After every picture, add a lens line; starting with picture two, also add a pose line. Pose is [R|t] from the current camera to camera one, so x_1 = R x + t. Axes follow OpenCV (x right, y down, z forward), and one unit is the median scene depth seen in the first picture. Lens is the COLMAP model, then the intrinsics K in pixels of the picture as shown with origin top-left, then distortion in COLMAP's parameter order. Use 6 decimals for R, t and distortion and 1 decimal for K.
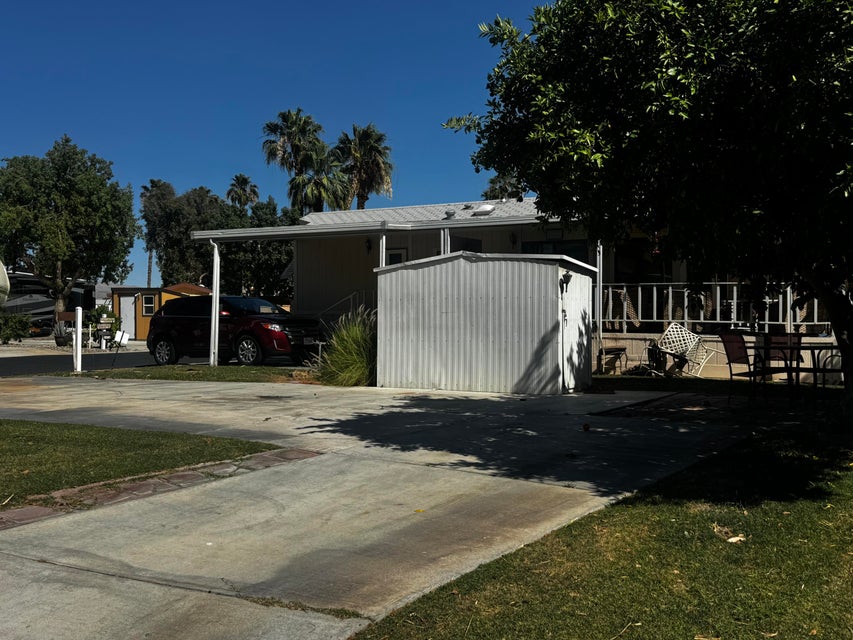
lens RADIAL K [[823.0, 0, 426.5], [0, 823.0, 320.0], [0, 0, 1]] dist [0.217243, -0.537081]
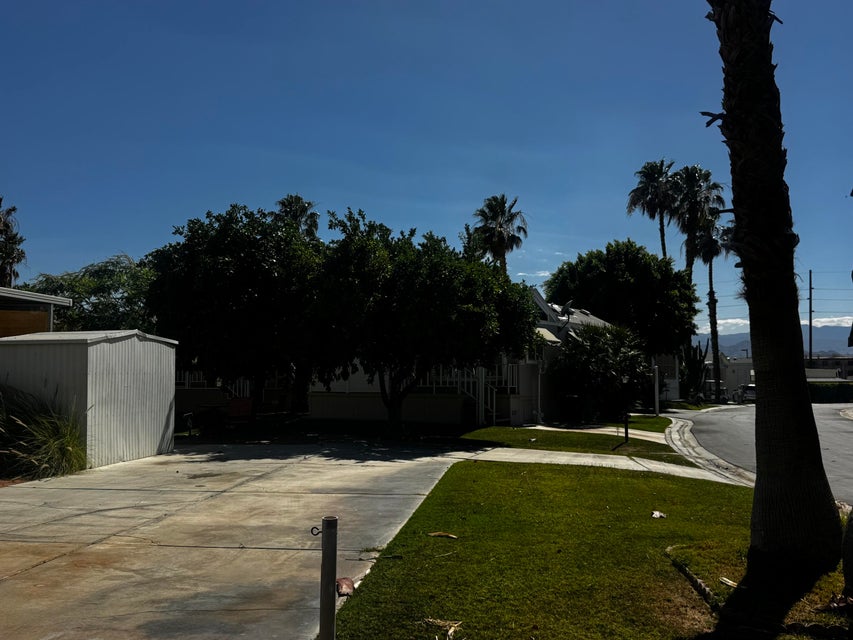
lens RADIAL K [[823.0, 0, 426.5], [0, 823.0, 320.0], [0, 0, 1]] dist [0.217243, -0.537081]
pose [[-0.375108, 0.057572, 0.925192, -1.102775], [0.001118, 0.998097, -0.061656, -0.027221], [-0.926981, -0.022093, -0.374458, 1.033830]]
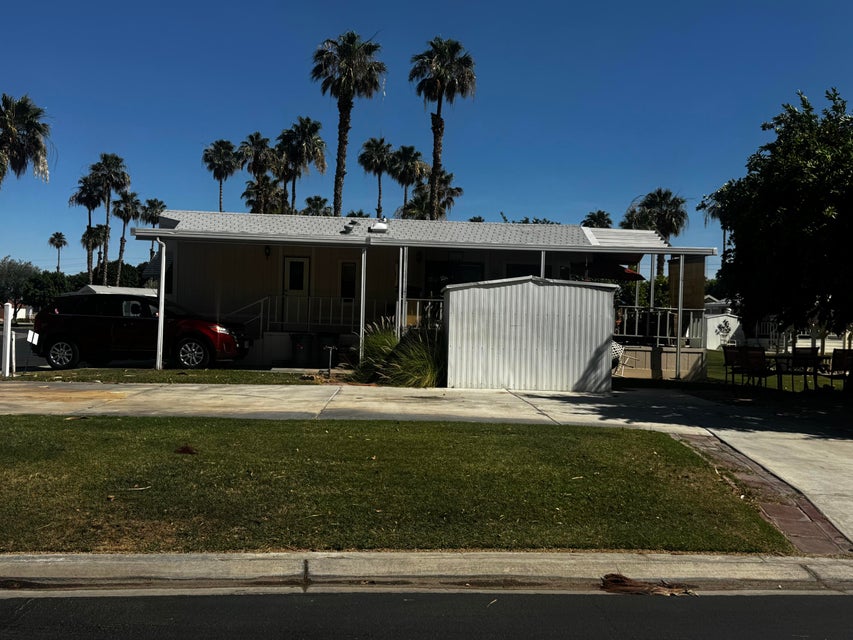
lens RADIAL K [[823.0, 0, 426.5], [0, 823.0, 320.0], [0, 0, 1]] dist [0.217243, -0.537081]
pose [[0.857732, 0.027348, 0.513370, -0.702187], [-0.027565, 0.999594, -0.007194, -0.004845], [-0.513358, -0.007980, 0.858137, 0.024166]]
